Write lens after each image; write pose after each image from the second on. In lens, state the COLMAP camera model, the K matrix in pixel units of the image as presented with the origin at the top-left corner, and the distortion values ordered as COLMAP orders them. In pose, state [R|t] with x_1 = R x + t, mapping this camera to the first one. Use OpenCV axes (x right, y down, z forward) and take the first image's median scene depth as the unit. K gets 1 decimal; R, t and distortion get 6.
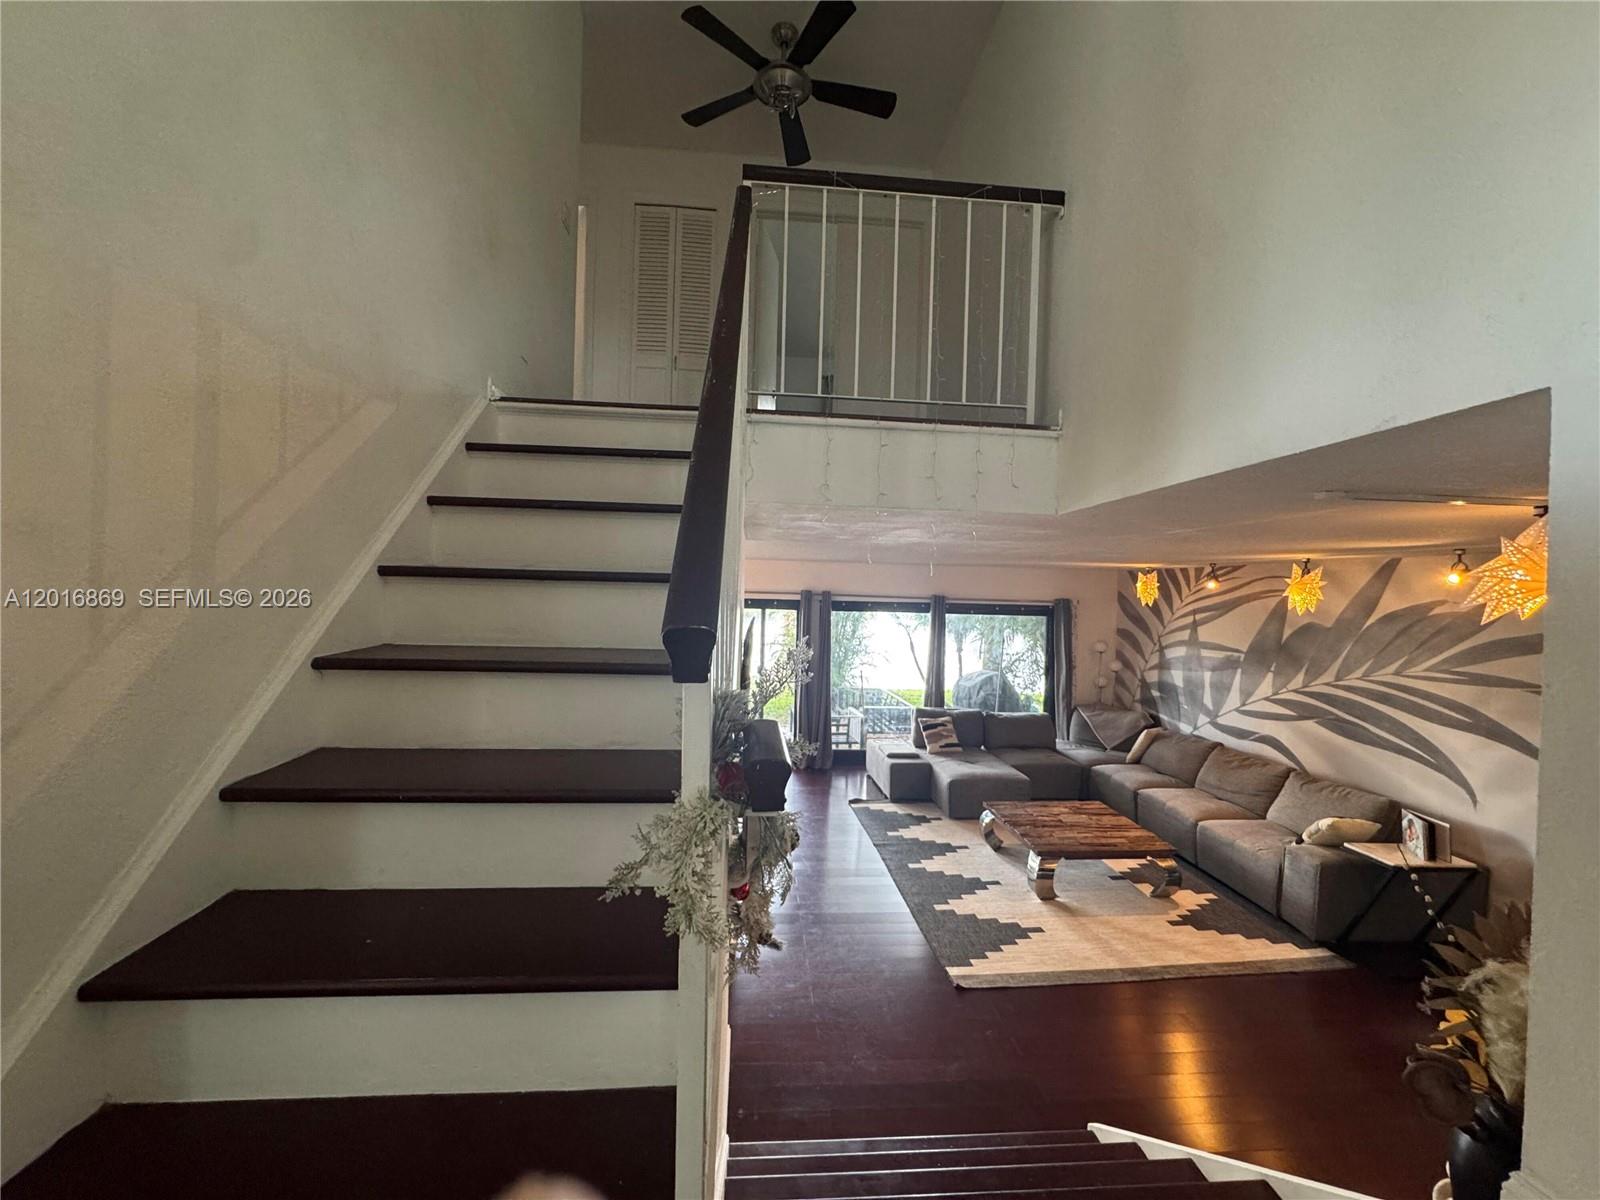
lens RADIAL K [[639.8, 0, 799.1], [0, 639.8, 599.7], [0, 0, 1]] dist [-0.005343, 0.002173]
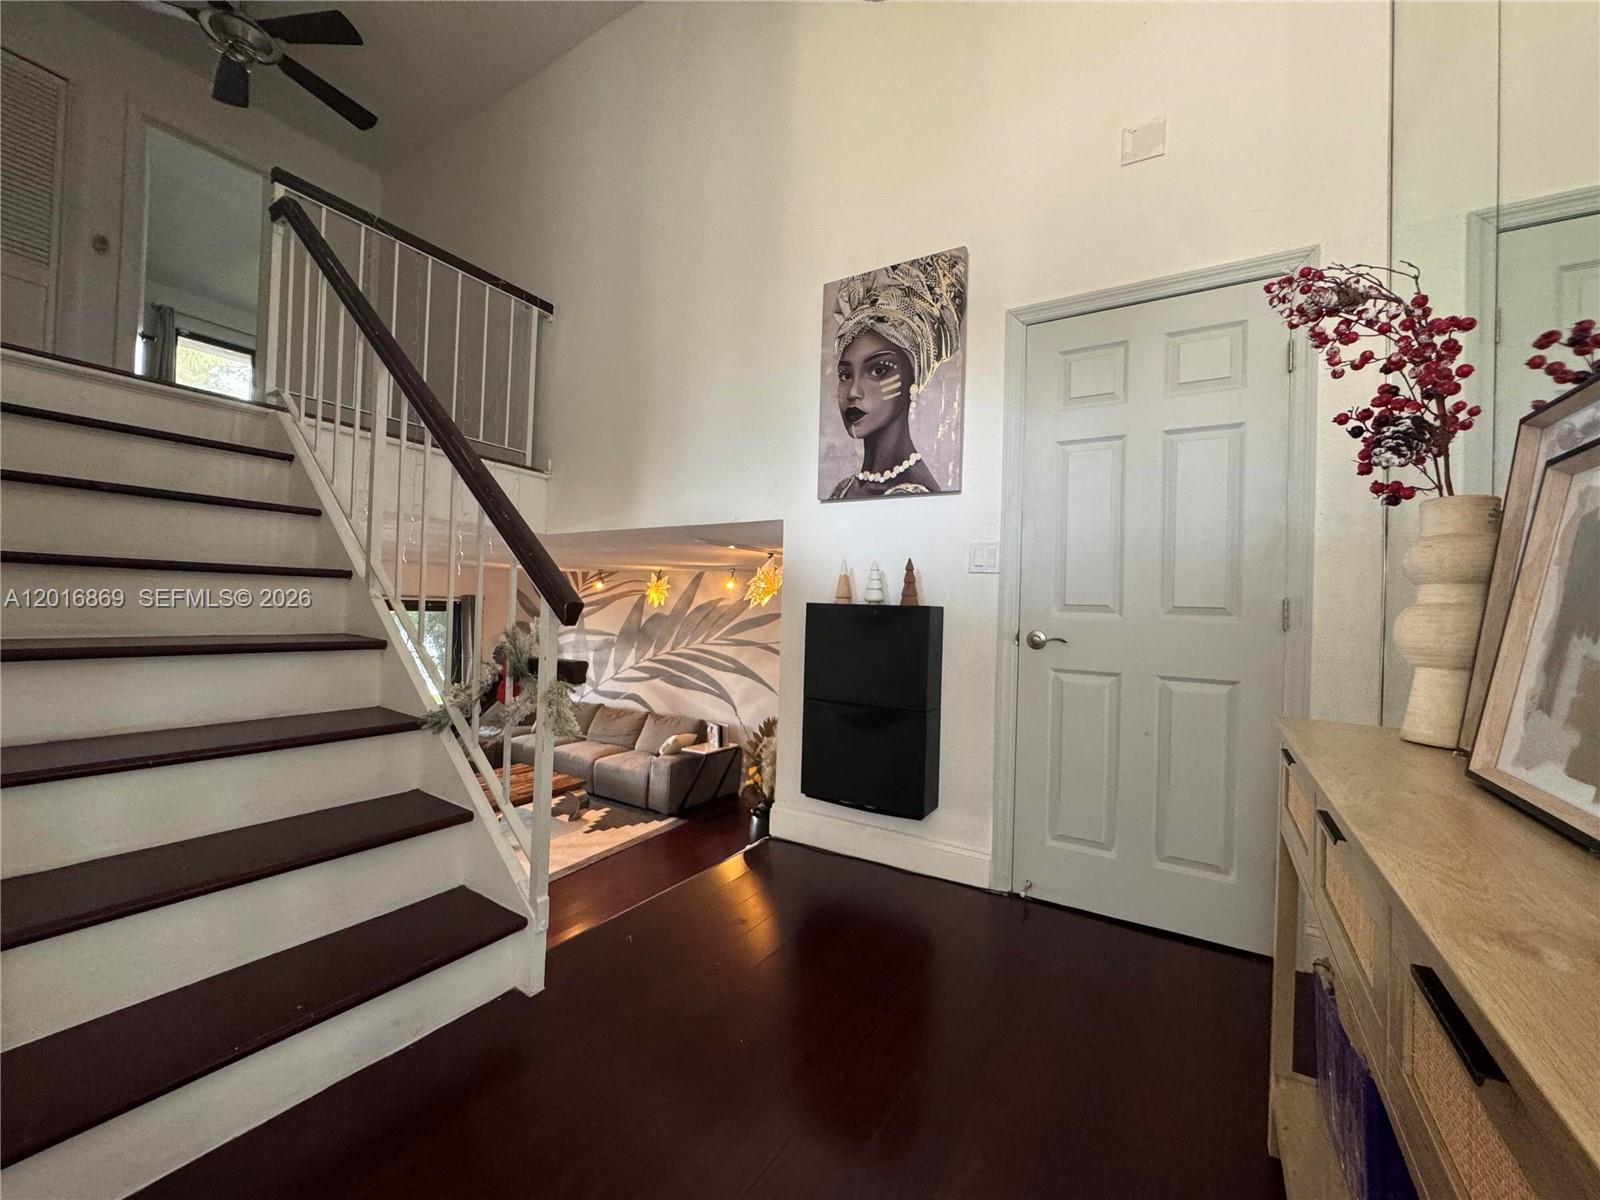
lens RADIAL K [[639.8, 0, 794.5], [0, 639.8, 601.4], [0, 0, 1]] dist [-0.005343, 0.002173]
pose [[0.595434, 0.000243, 0.803404, -0.226935], [-0.005119, 0.999981, 0.003492, 0.003829], [-0.803388, -0.006192, 0.595423, -0.154233]]
